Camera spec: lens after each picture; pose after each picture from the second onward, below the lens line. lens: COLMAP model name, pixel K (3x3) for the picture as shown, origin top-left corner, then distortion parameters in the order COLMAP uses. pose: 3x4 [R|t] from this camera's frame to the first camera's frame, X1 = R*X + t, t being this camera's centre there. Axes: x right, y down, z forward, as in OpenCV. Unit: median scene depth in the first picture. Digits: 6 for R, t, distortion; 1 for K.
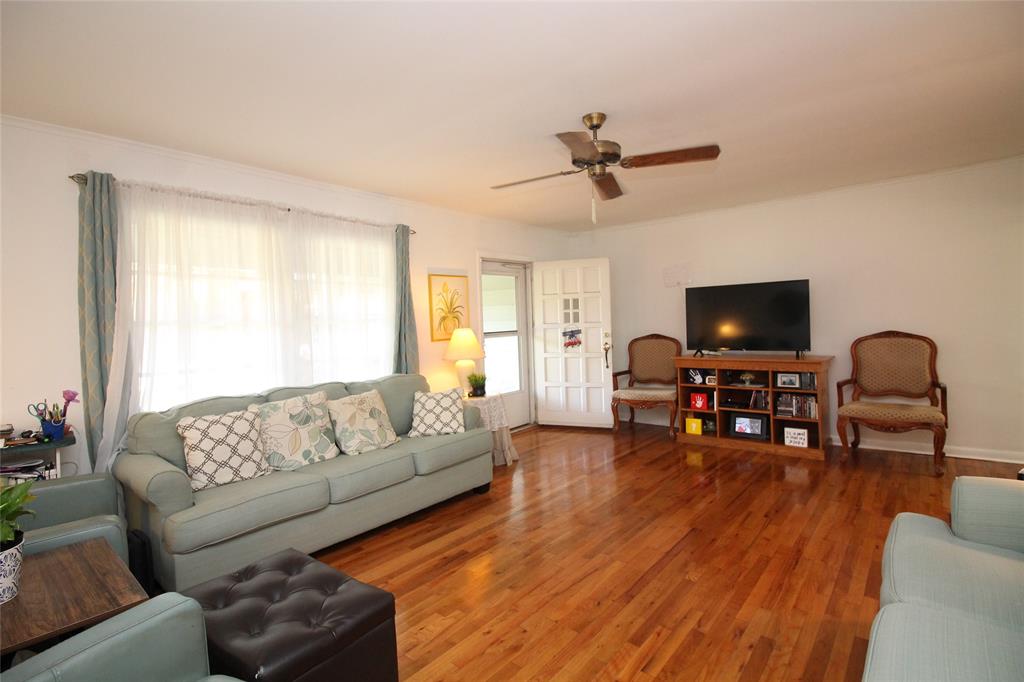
lens RADIAL K [[479.5, 0, 513.1], [0, 479.5, 329.7], [0, 0, 1]] dist [-0.000538, -0.013659]
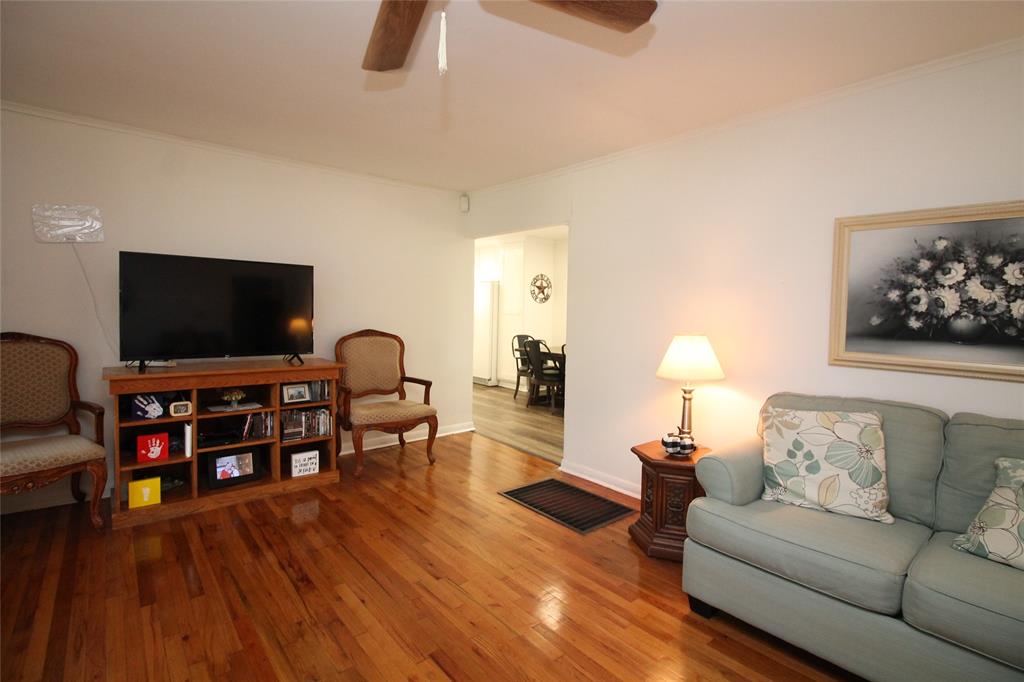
lens RADIAL K [[479.5, 0, 513.1], [0, 479.5, 329.7], [0, 0, 1]] dist [-0.000538, -0.013659]
pose [[0.148819, 0.001210, 0.988864, -0.141240], [-0.014785, 0.999890, 0.001001, -0.002671], [-0.988754, -0.014769, 0.148821, 0.545293]]
